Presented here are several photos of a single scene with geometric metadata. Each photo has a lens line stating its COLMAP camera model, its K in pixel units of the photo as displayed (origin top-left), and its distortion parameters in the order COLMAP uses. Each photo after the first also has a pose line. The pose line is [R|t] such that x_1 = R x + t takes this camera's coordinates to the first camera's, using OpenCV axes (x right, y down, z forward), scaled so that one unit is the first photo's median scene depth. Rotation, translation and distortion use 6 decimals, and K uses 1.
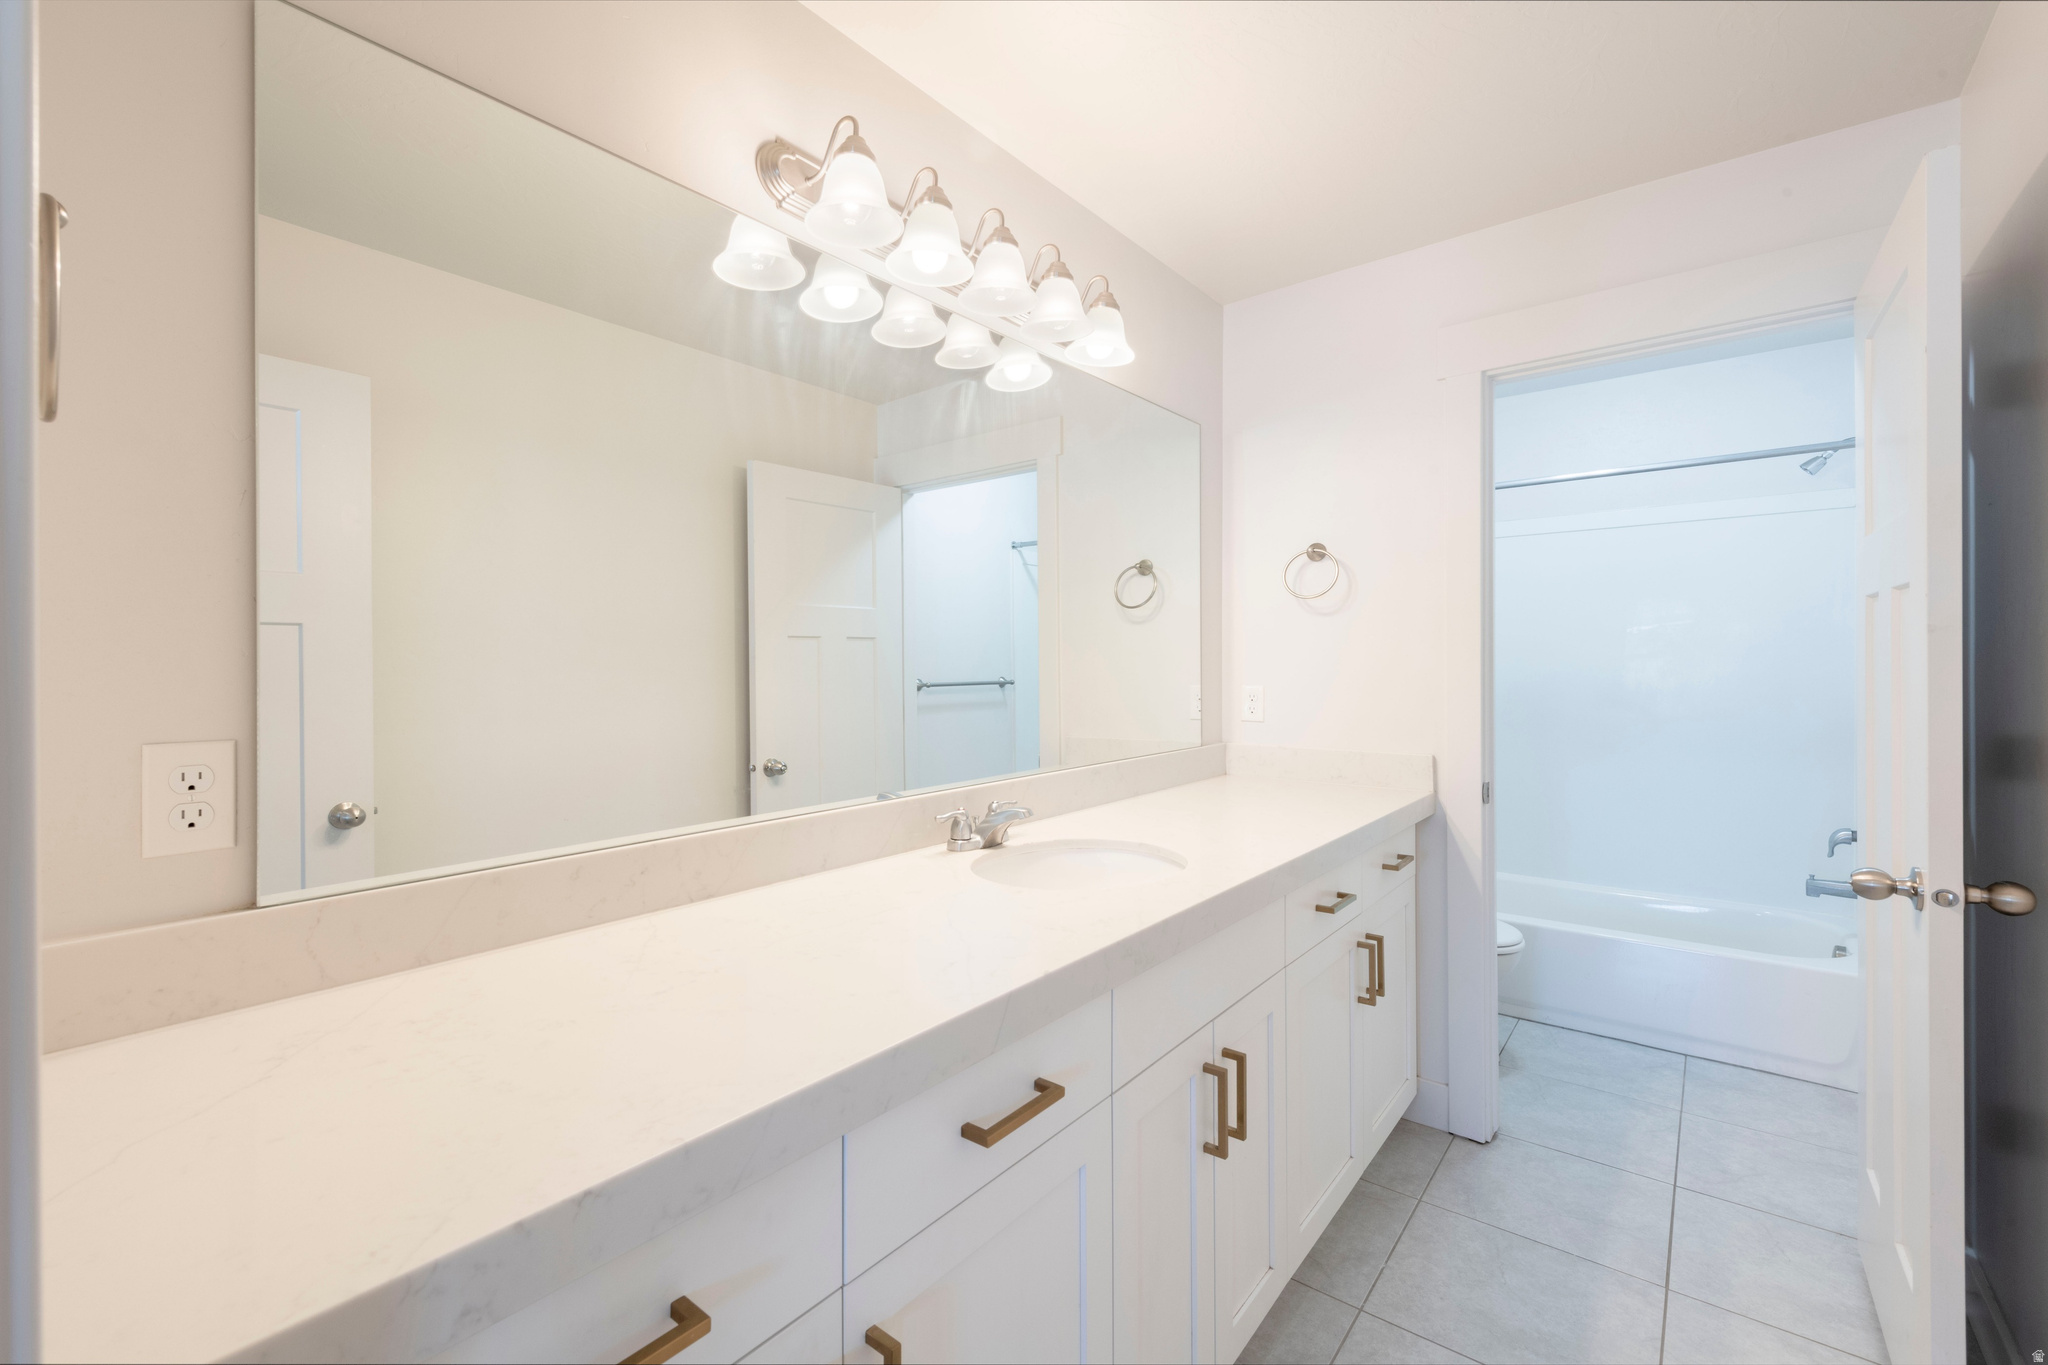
lens RADIAL K [[847.4, 0, 1022.5], [0, 847.4, 677.3], [0, 0, 1]] dist [0.001005, 0.000065]
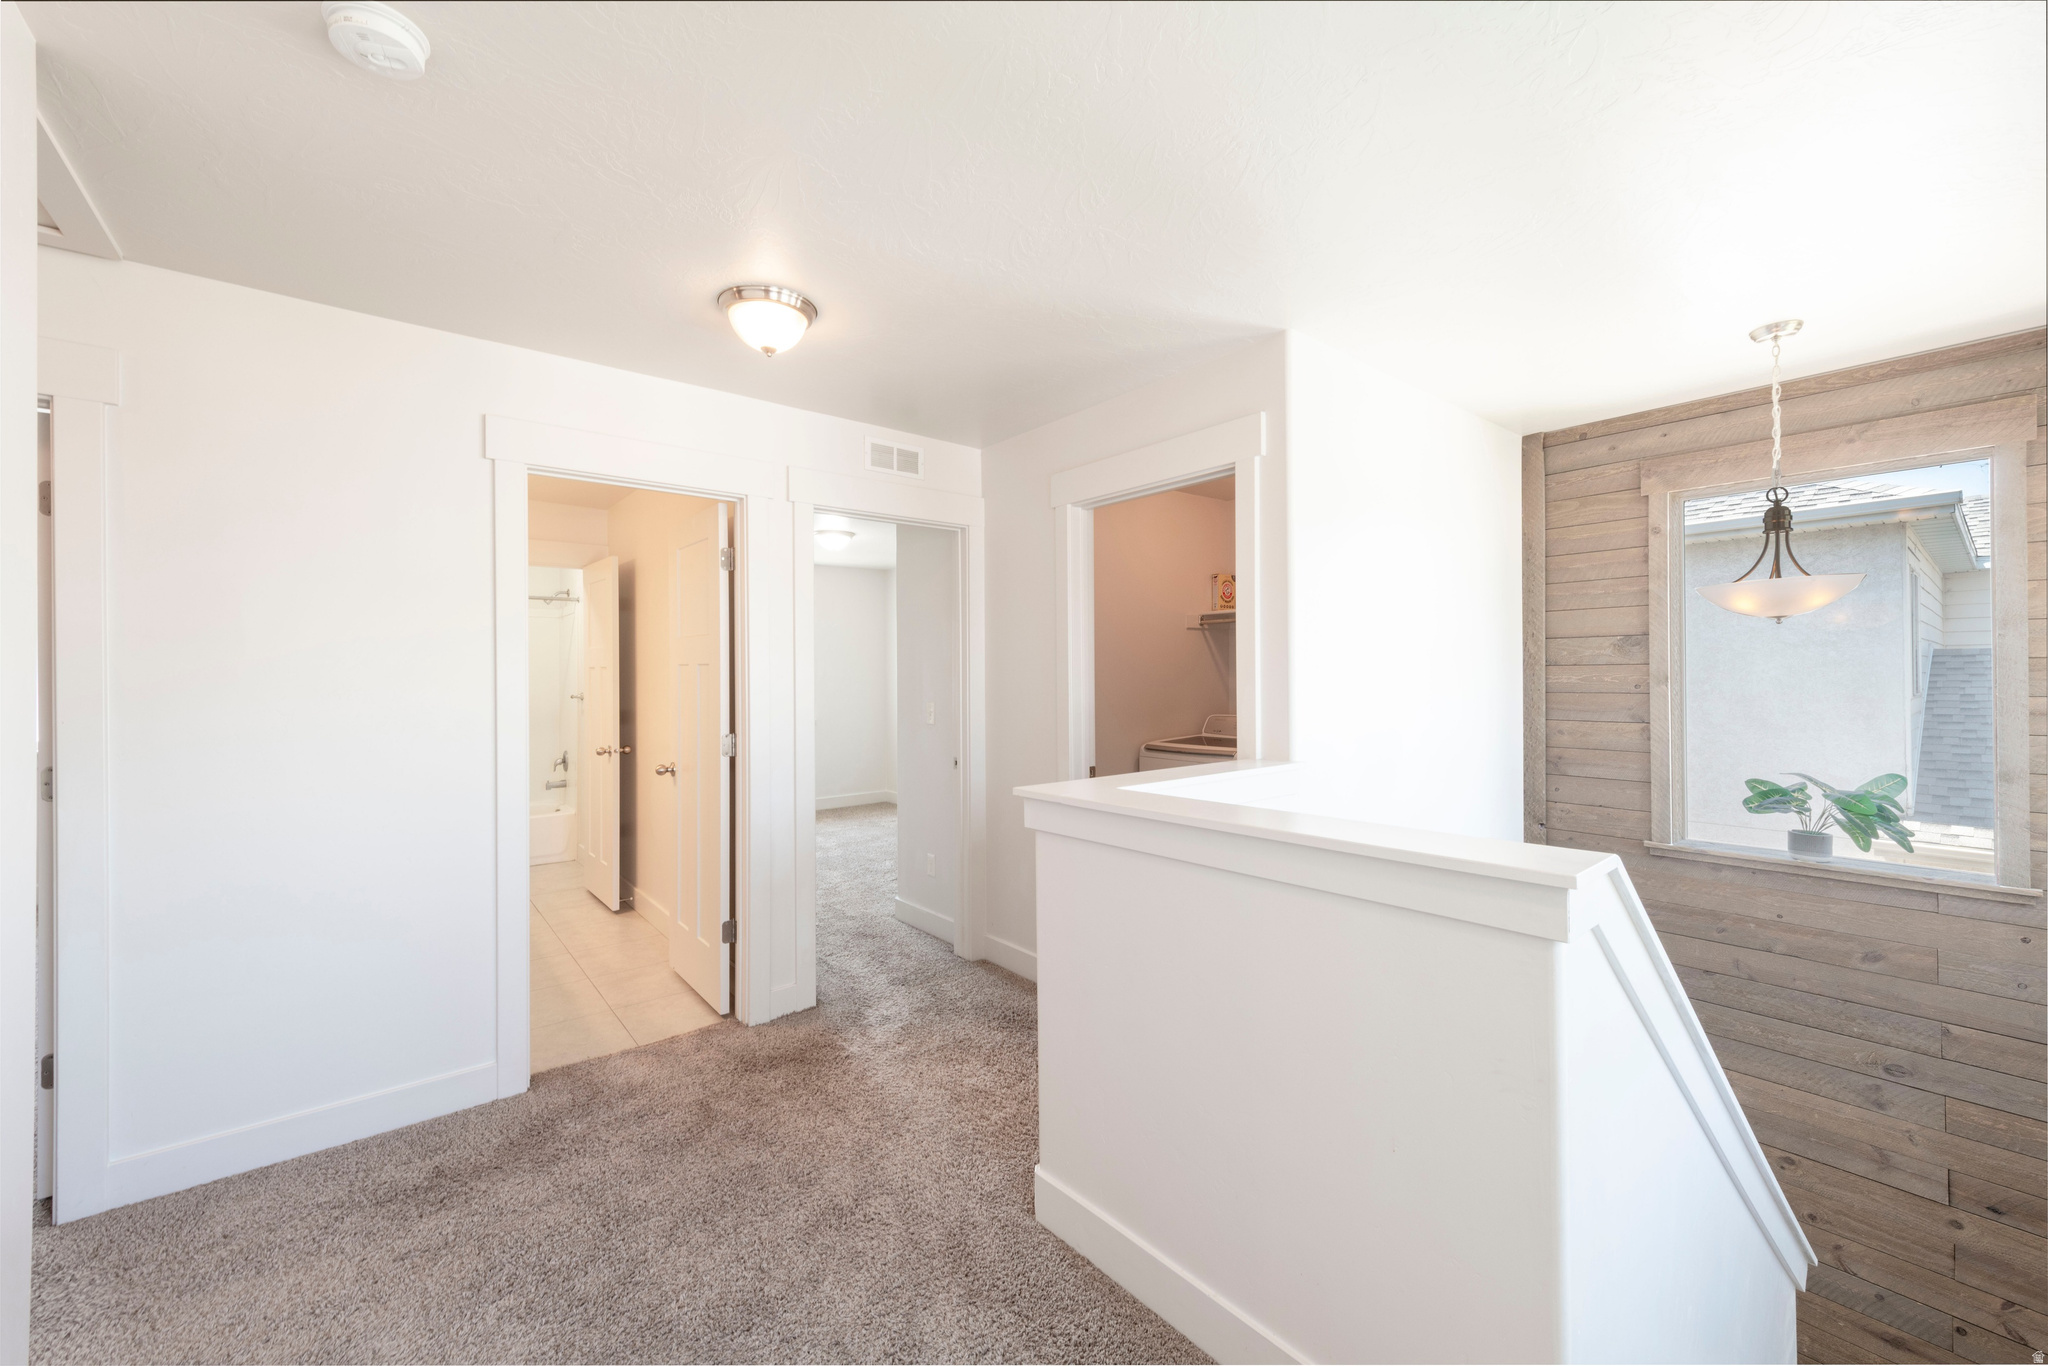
lens RADIAL K [[804.2, 0, 1017.6], [0, 804.2, 680.3], [0, 0, 1]] dist [-0.001106, -0.000097]
pose [[0.198523, 0.004089, 0.980088, -2.411622], [0.004419, 0.999977, -0.005067, -0.063522], [-0.980086, 0.005337, 0.198500, -1.734793]]
